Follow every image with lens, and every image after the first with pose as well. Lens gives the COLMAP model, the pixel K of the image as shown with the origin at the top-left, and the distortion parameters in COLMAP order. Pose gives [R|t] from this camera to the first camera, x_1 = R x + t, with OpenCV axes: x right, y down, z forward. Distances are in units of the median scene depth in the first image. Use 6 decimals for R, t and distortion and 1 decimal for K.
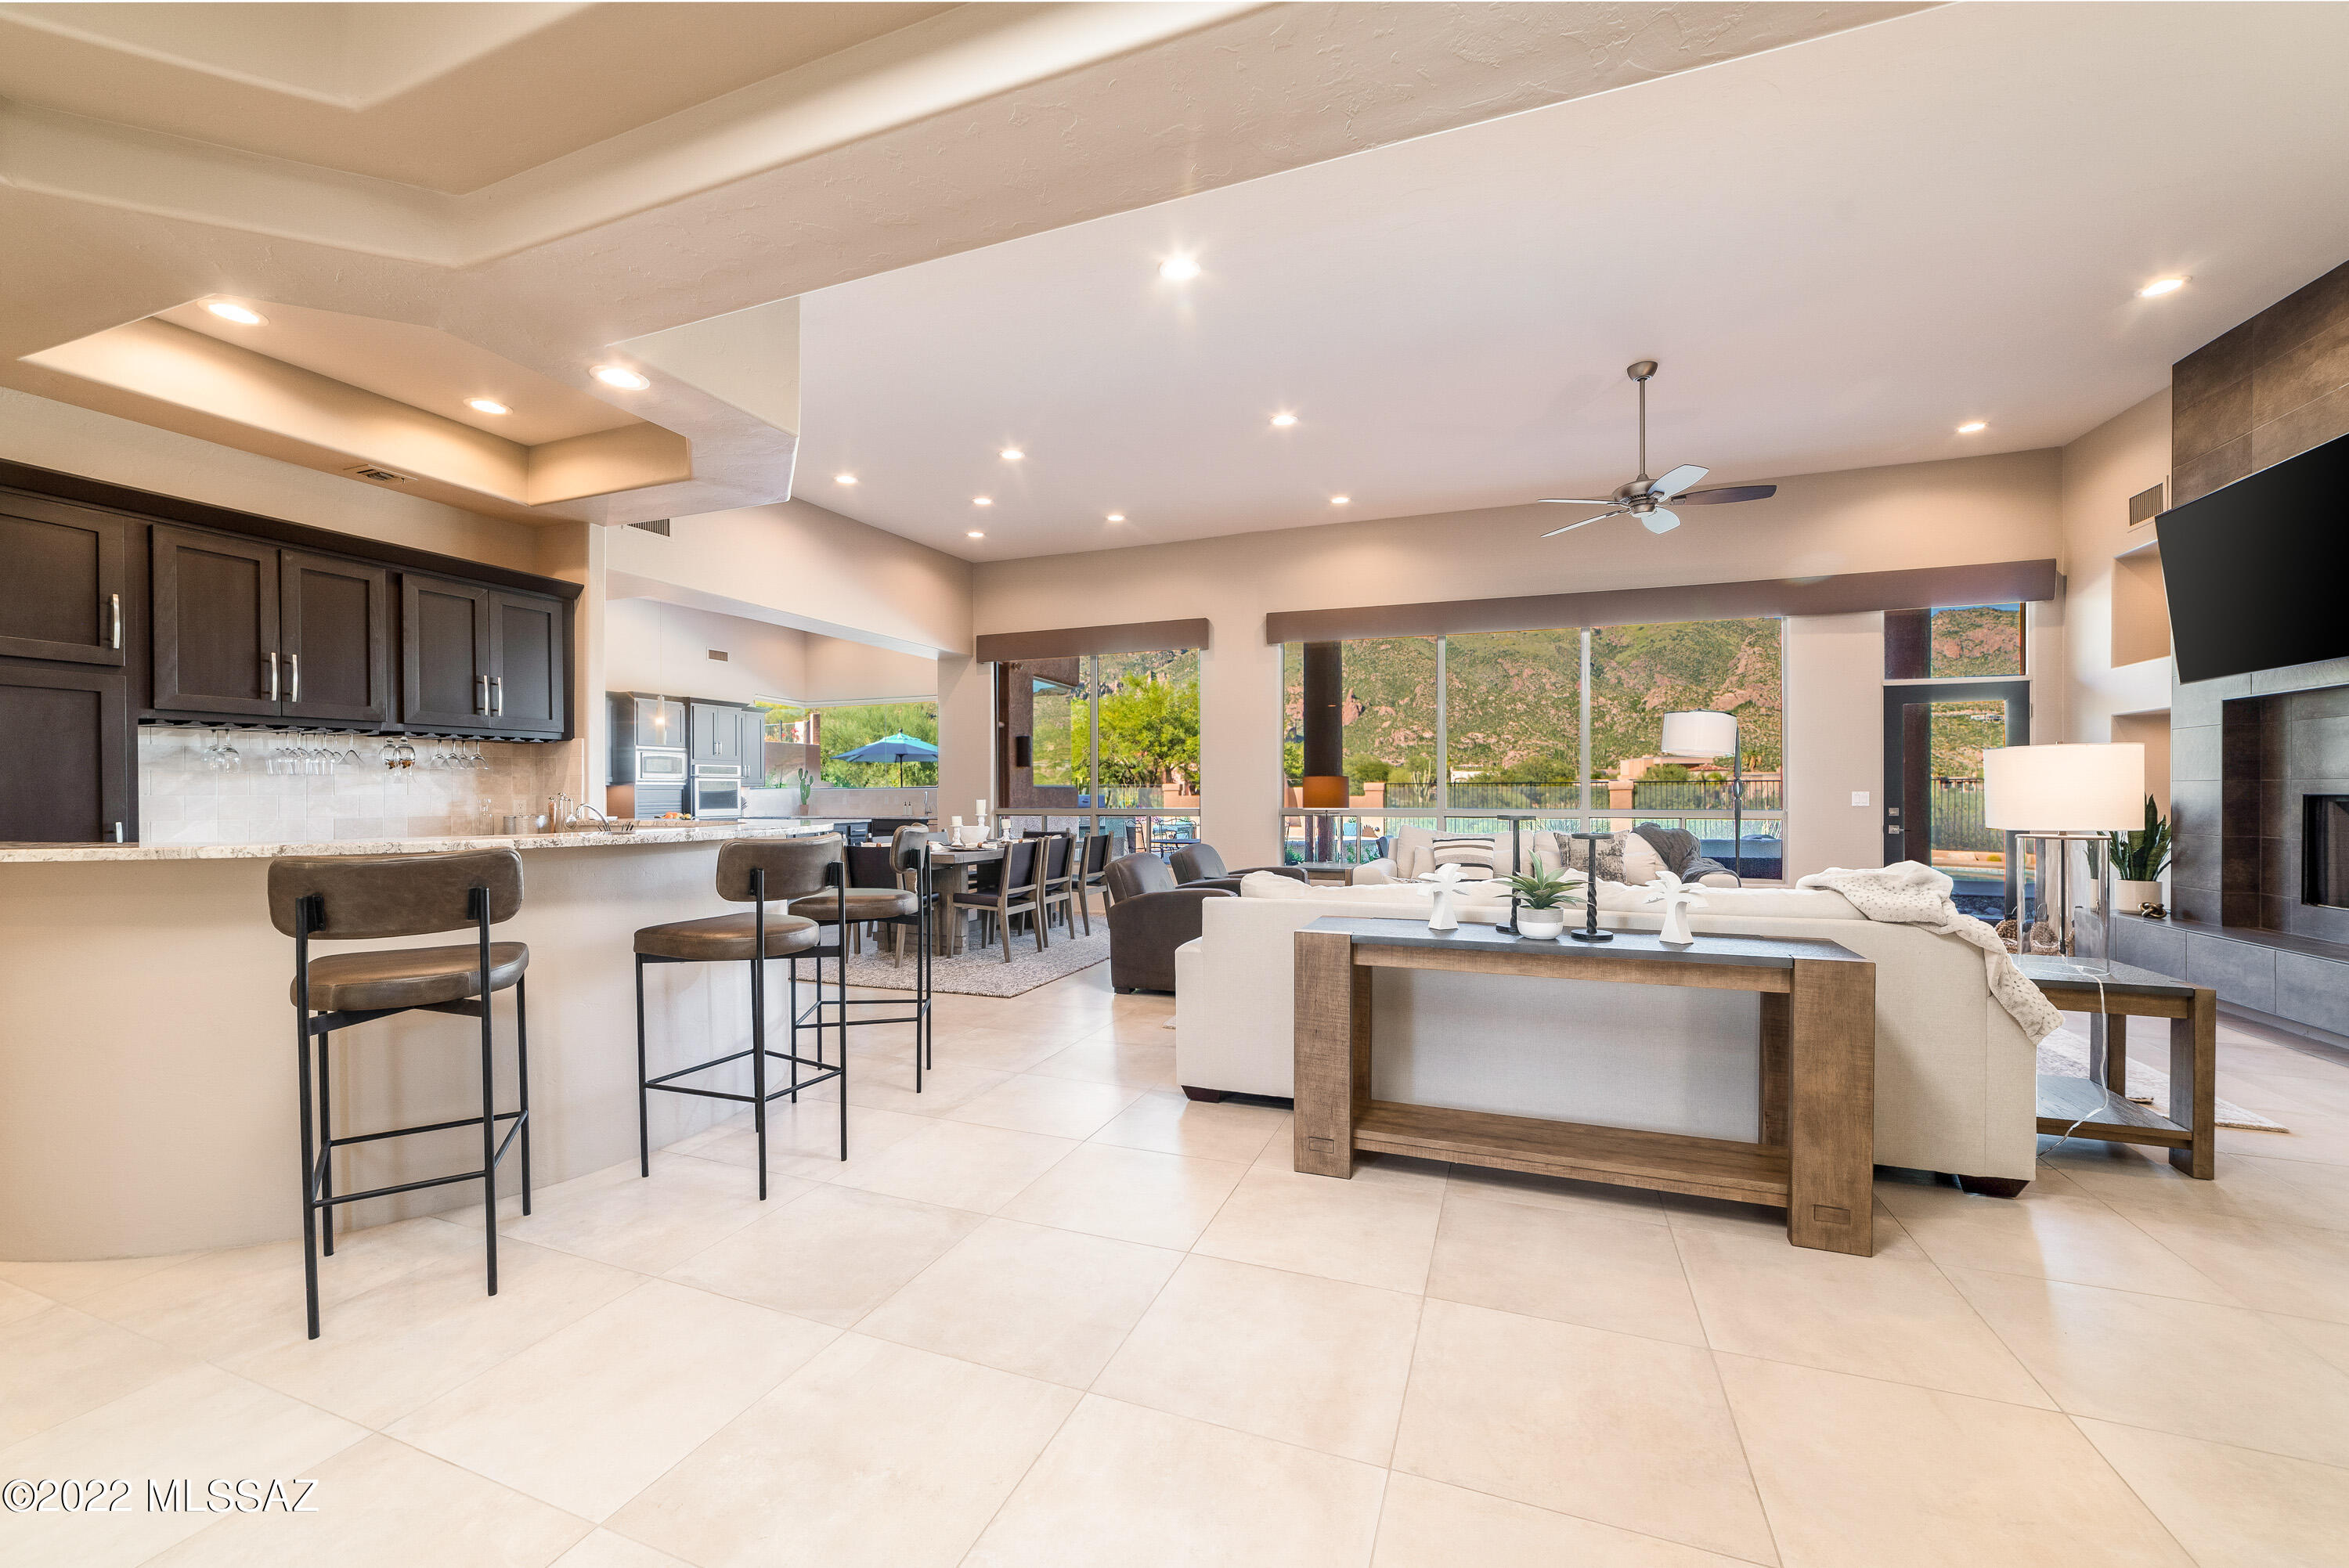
lens RADIAL K [[916.1, 0, 1164.7], [0, 916.1, 789.3], [0, 0, 1]] dist [-0.029252, 0.009680]
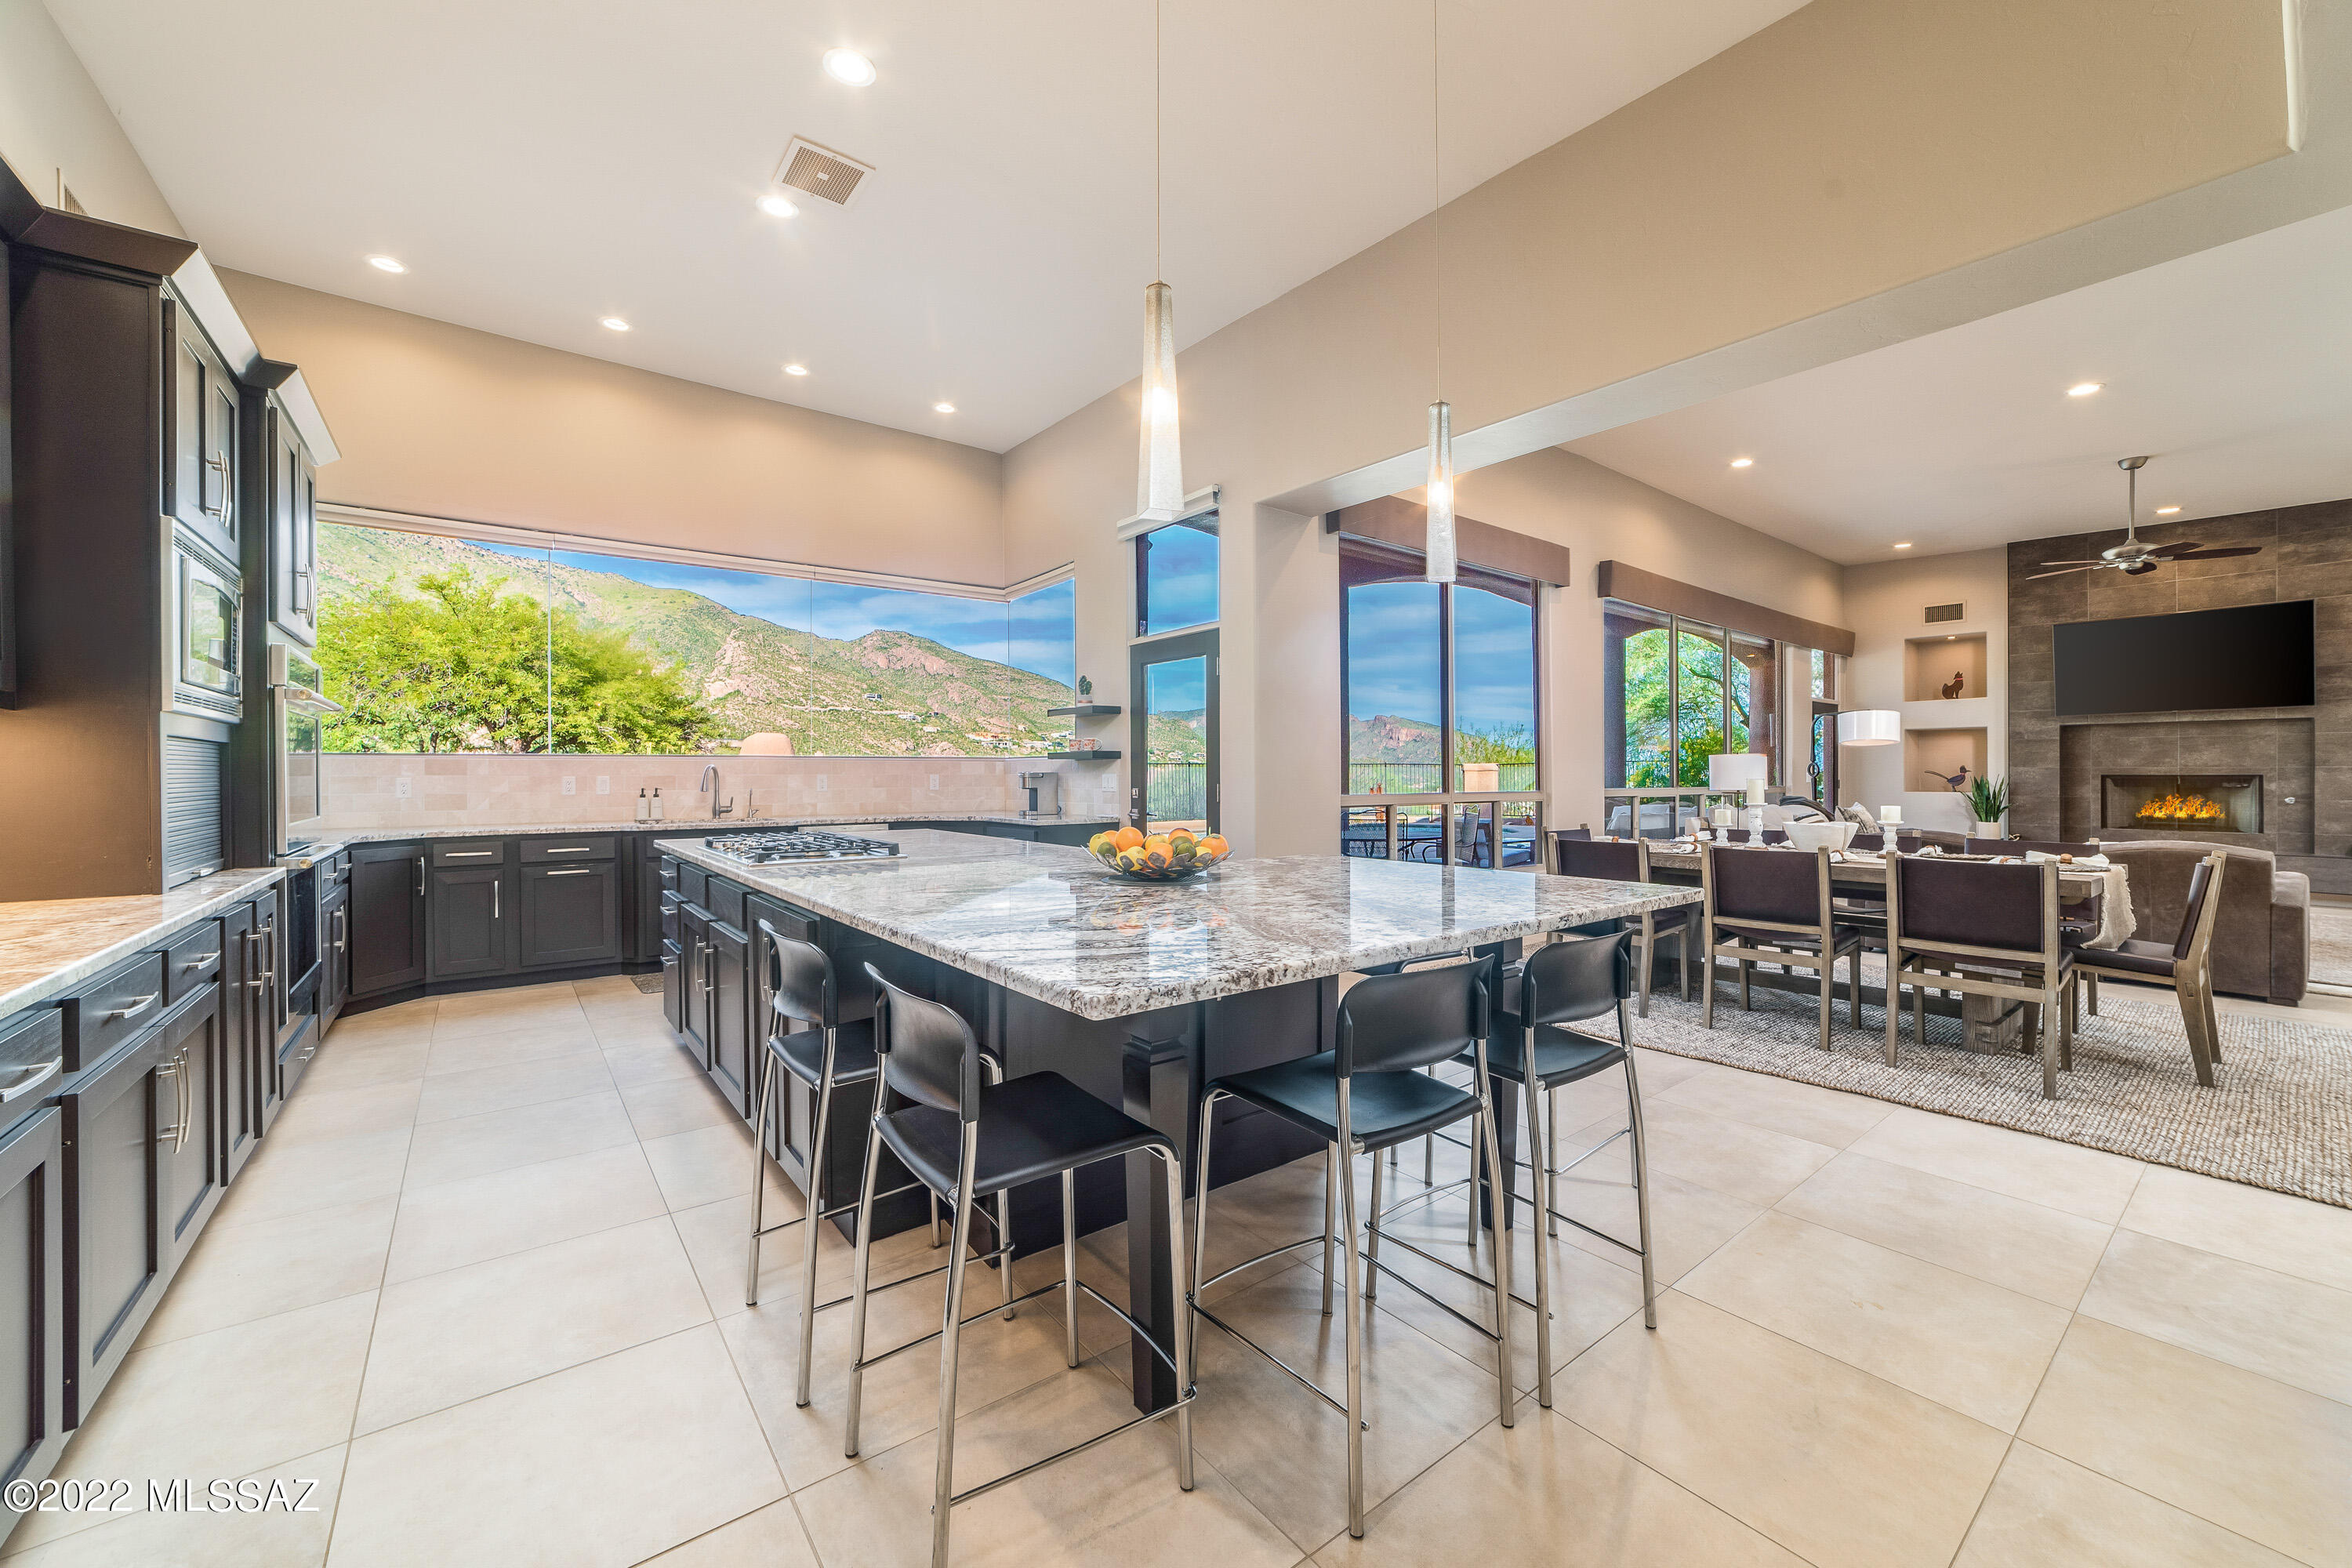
lens RADIAL K [[903.7, 0, 1166.0], [0, 903.7, 775.5], [0, 0, 1]] dist [-0.025885, 0.008735]
pose [[0.520720, 0.000282, 0.853728, -0.630439], [-0.004092, 0.999989, 0.002166, 0.006692], [-0.853718, -0.004621, 0.520715, 0.704009]]
